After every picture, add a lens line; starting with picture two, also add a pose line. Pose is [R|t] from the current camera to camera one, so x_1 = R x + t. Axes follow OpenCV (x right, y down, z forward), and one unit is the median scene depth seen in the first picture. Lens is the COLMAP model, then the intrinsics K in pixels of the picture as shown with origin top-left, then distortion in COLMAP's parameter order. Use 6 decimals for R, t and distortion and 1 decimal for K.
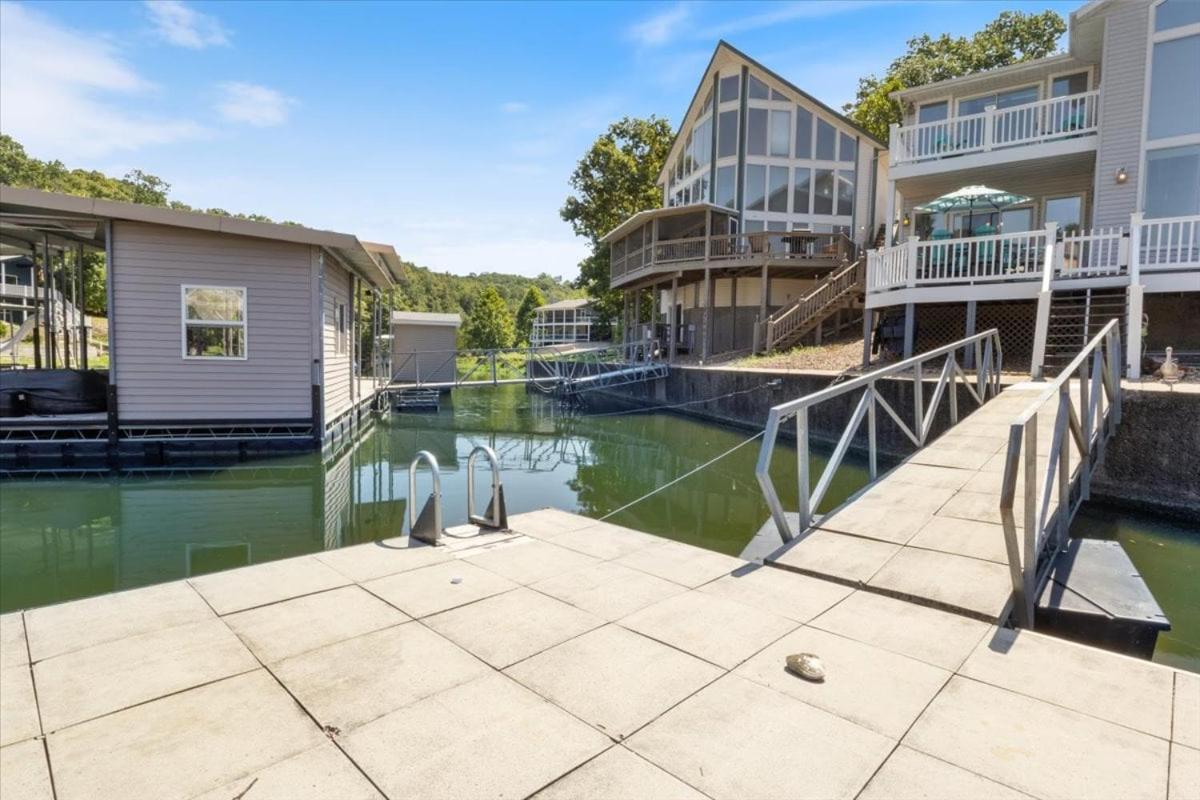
lens RADIAL K [[604.9, 0, 629.6], [0, 604.9, 405.6], [0, 0, 1]] dist [-0.011125, -0.001148]
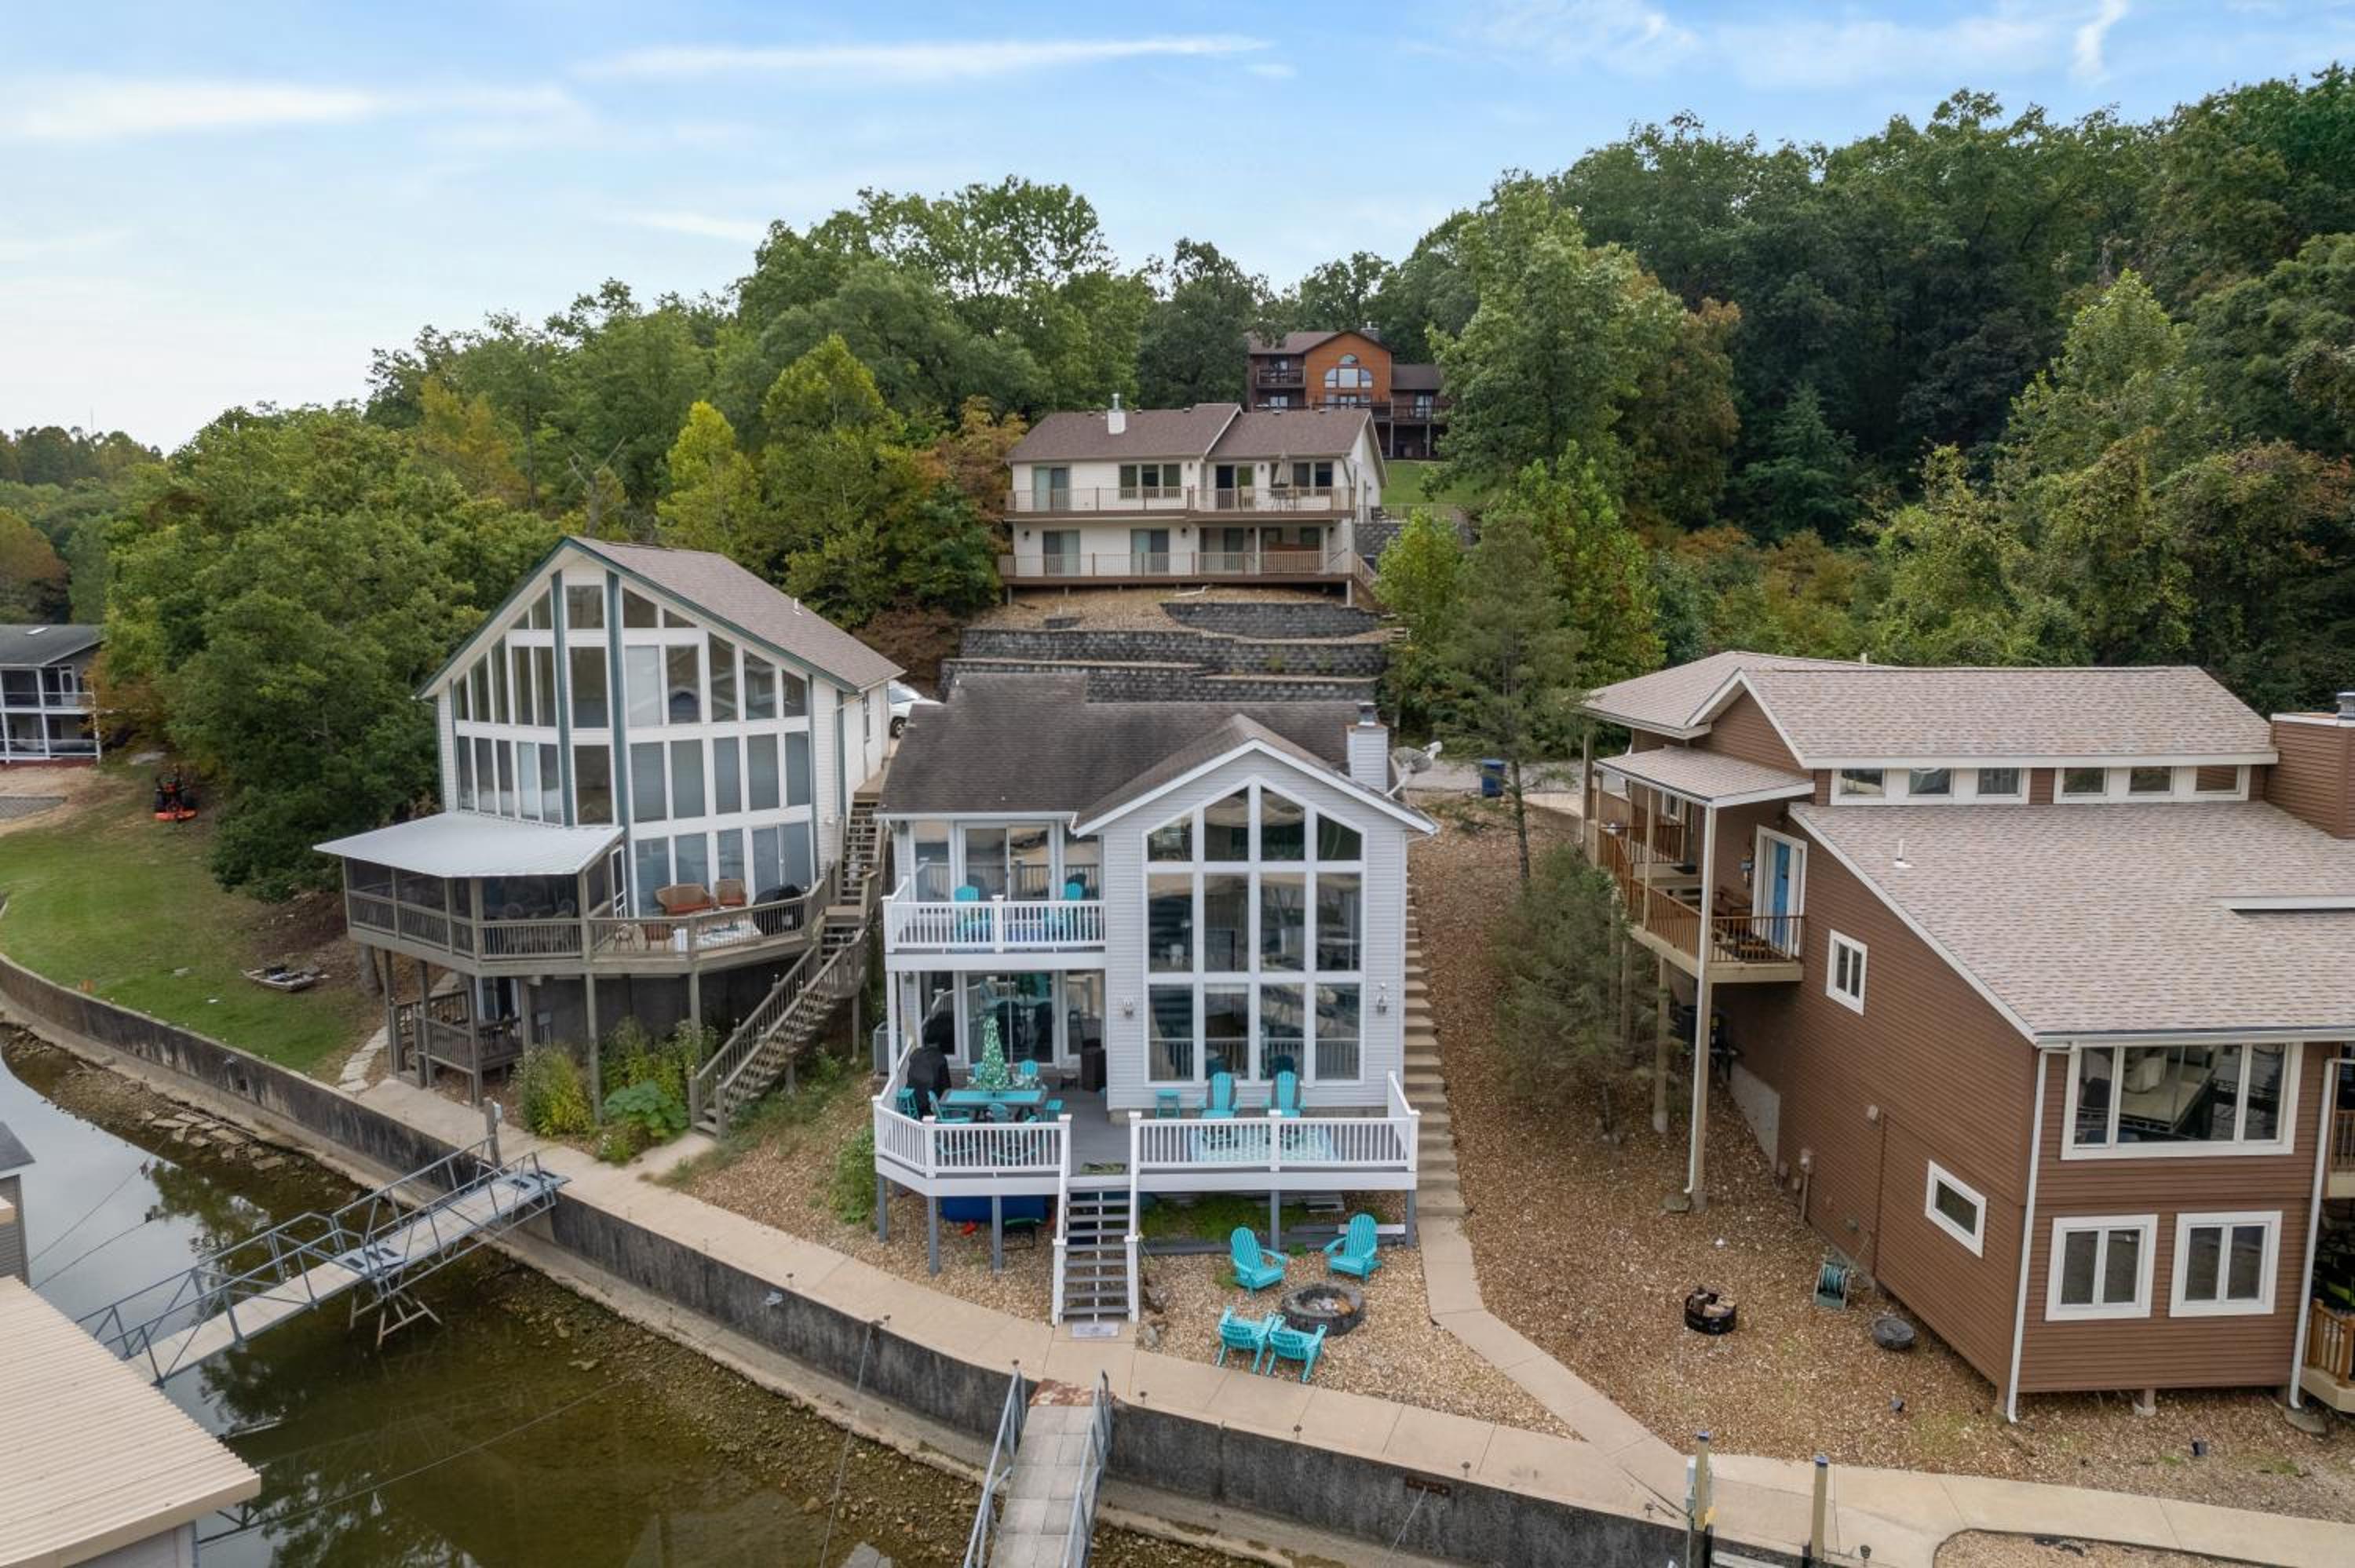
lens RADIAL K [[1505.1, 0, 1189.4], [0, 1505.1, 783.7], [0, 0, 1]] dist [-0.075449, 0.066052]
pose [[0.807449, -0.102922, 0.580889, -0.226085], [0.065494, 0.994216, 0.085117, -0.522207], [-0.586290, -0.030682, 0.809520, -0.504248]]
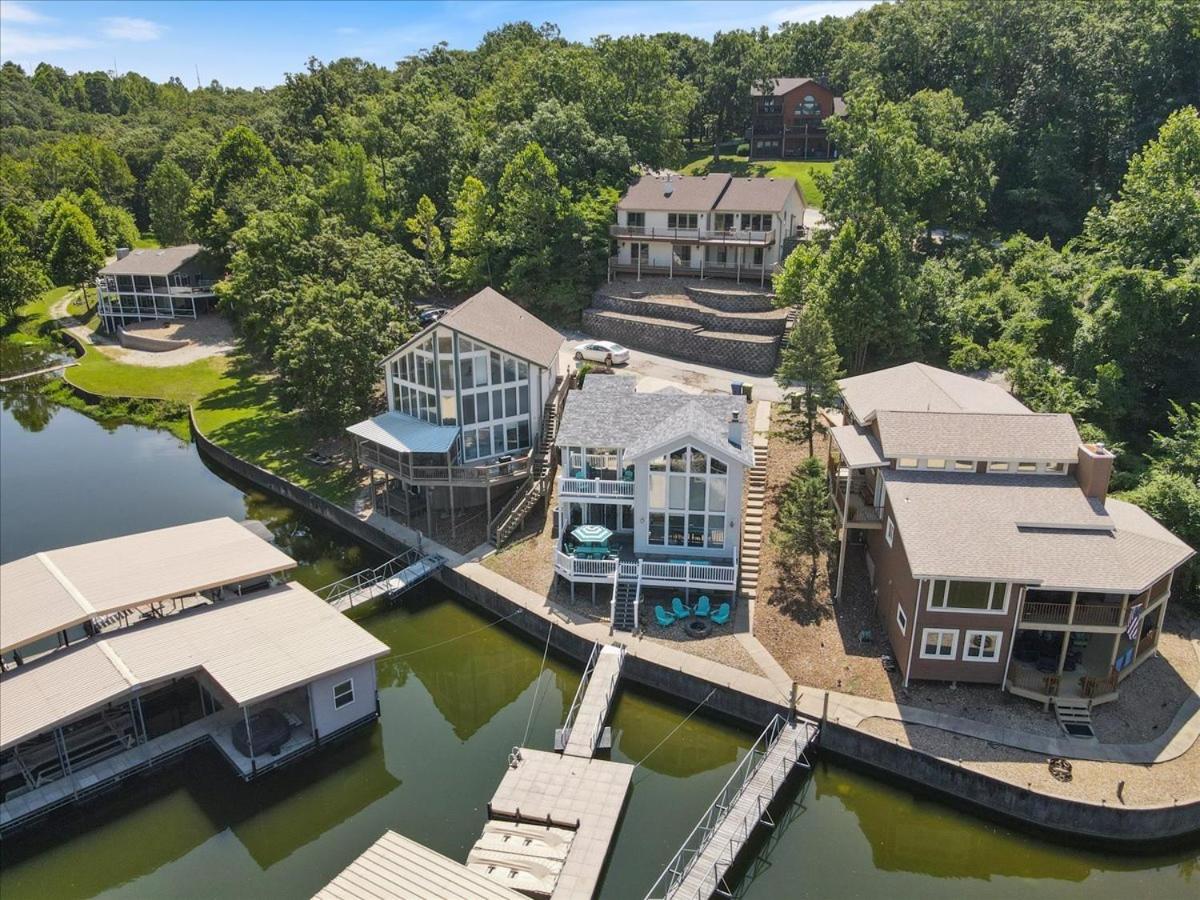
lens RADIAL K [[879.6, 0, 601.4], [0, 879.6, 449.2], [0, 0, 1]] dist [-0.019465, 0.070613]
pose [[0.885804, -0.173754, 0.430304, -0.524725], [0.054252, 0.959674, 0.275830, -0.991977], [-0.460878, -0.220986, 0.859509, -1.207312]]
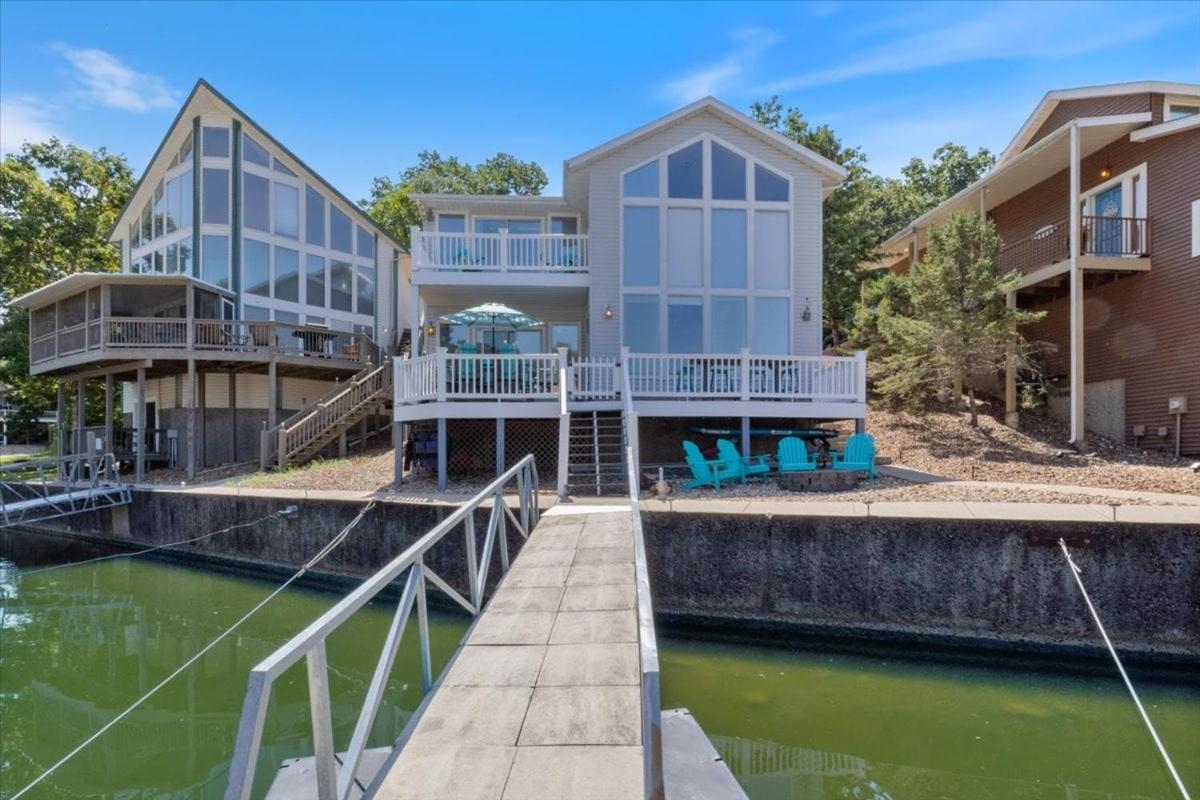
lens RADIAL K [[625.2, 0, 596.8], [0, 625.2, 475.6], [0, 0, 1]] dist [-0.007575, 0.000209]
pose [[0.773533, -0.028814, 0.633100, 0.020953], [0.062172, 0.997598, -0.030559, -0.021202], [-0.630699, 0.062999, 0.773466, 0.062107]]
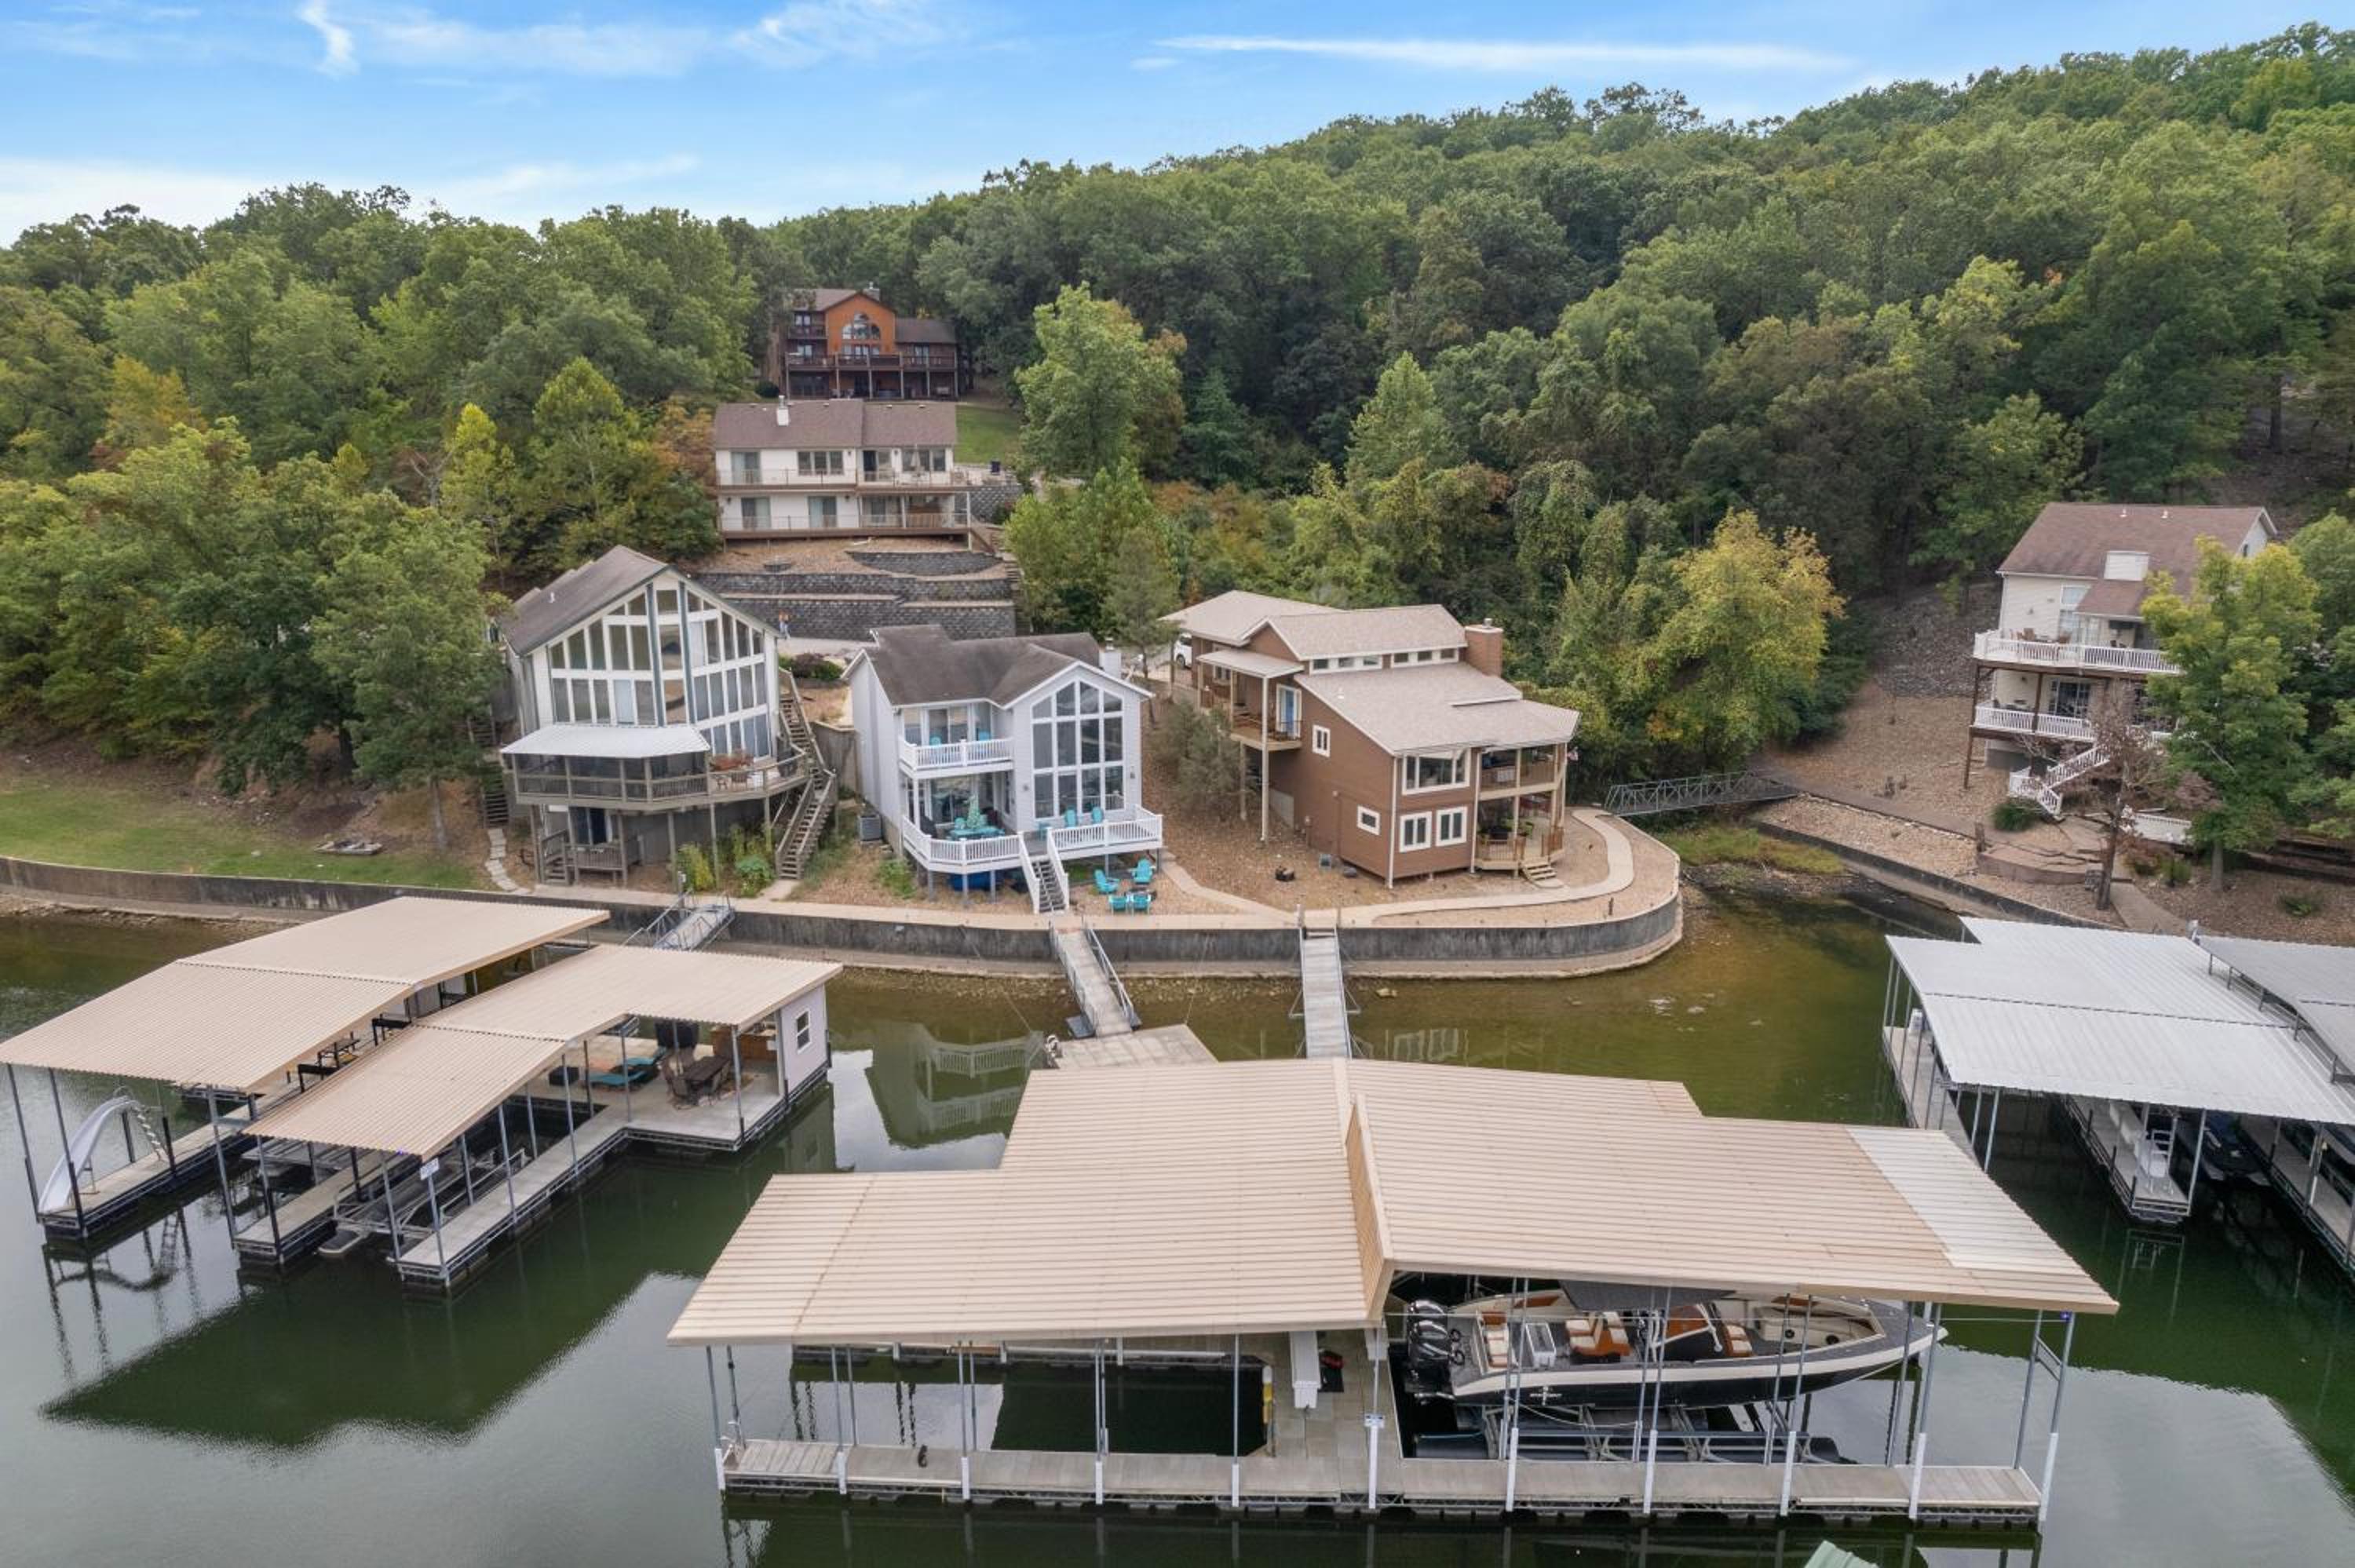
lens RADIAL K [[1505.1, 0, 1189.4], [0, 1505.1, 783.7], [0, 0, 1]] dist [-0.075449, 0.066052]
pose [[0.496462, -0.223004, 0.838925, -1.776462], [0.076439, 0.973915, 0.213652, -0.812644], [-0.864687, -0.041943, 0.500557, -1.126272]]
